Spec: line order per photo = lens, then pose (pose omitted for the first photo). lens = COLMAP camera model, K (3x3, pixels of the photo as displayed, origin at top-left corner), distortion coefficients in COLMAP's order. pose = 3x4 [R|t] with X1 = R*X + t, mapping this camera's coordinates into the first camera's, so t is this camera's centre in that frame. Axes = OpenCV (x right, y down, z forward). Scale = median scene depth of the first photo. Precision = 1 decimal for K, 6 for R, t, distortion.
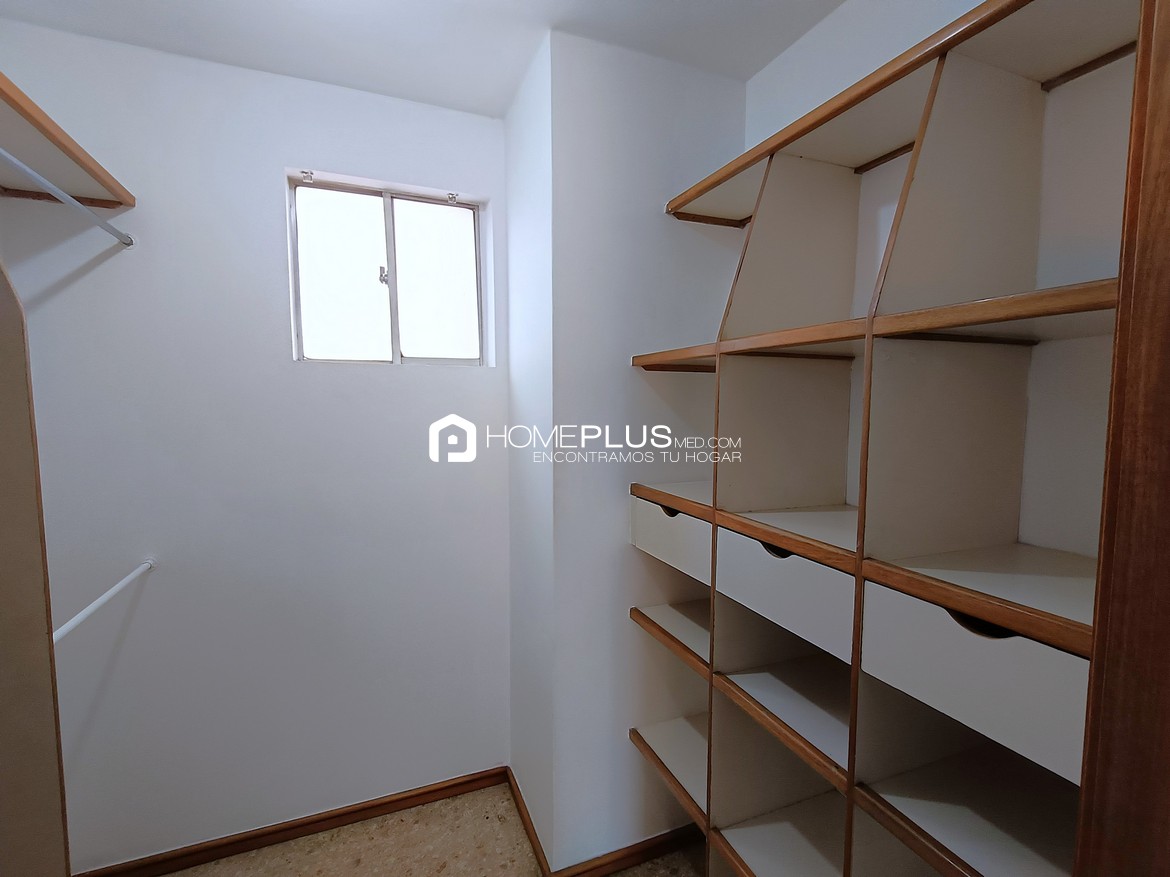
lens RADIAL K [[549.4, 0, 587.8], [0, 549.4, 441.5], [0, 0, 1]] dist [-0.001152, -0.000184]
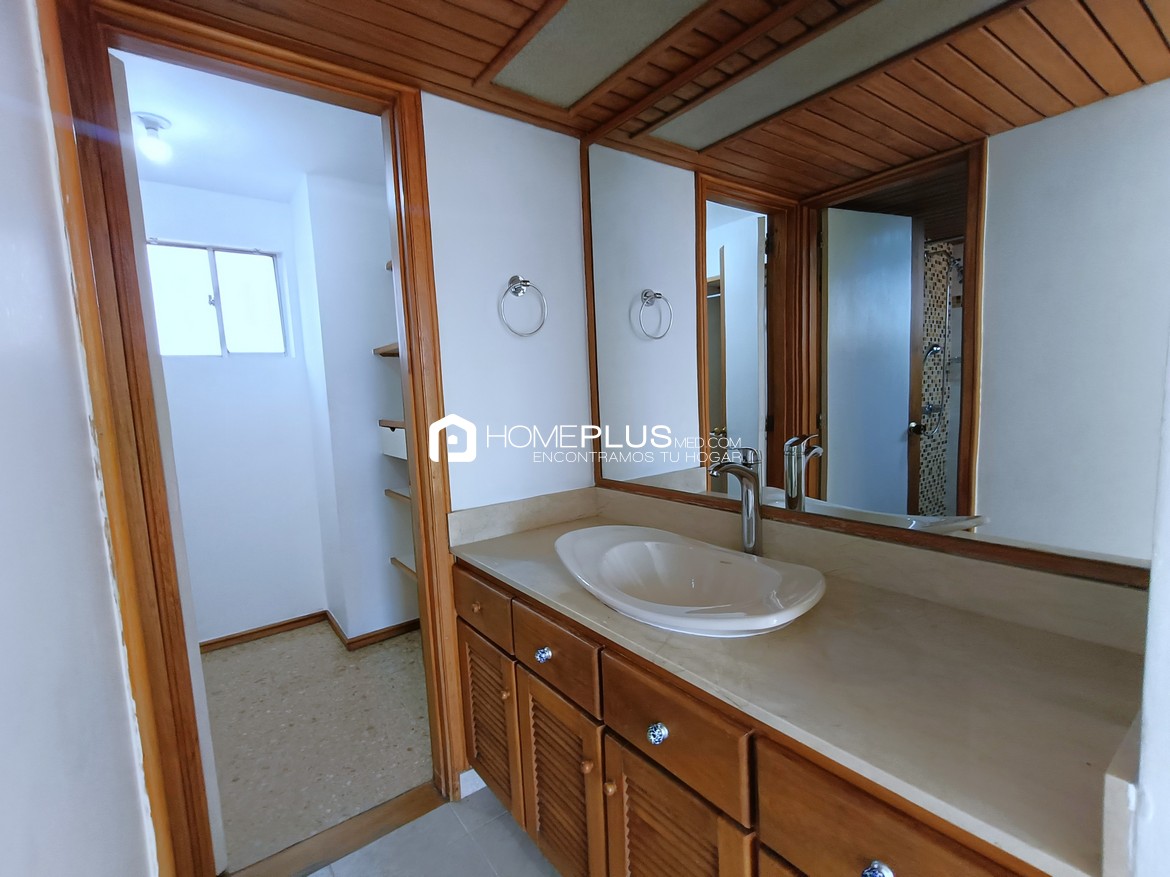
lens RADIAL K [[549.4, 0, 581.2], [0, 549.4, 441.3], [0, 0, 1]] dist [-0.001152, -0.000184]
pose [[0.968528, -0.070043, 0.238846, 0.239458], [0.064028, 0.997407, 0.032861, 0.108895], [-0.240528, -0.016535, 0.970501, -0.759746]]
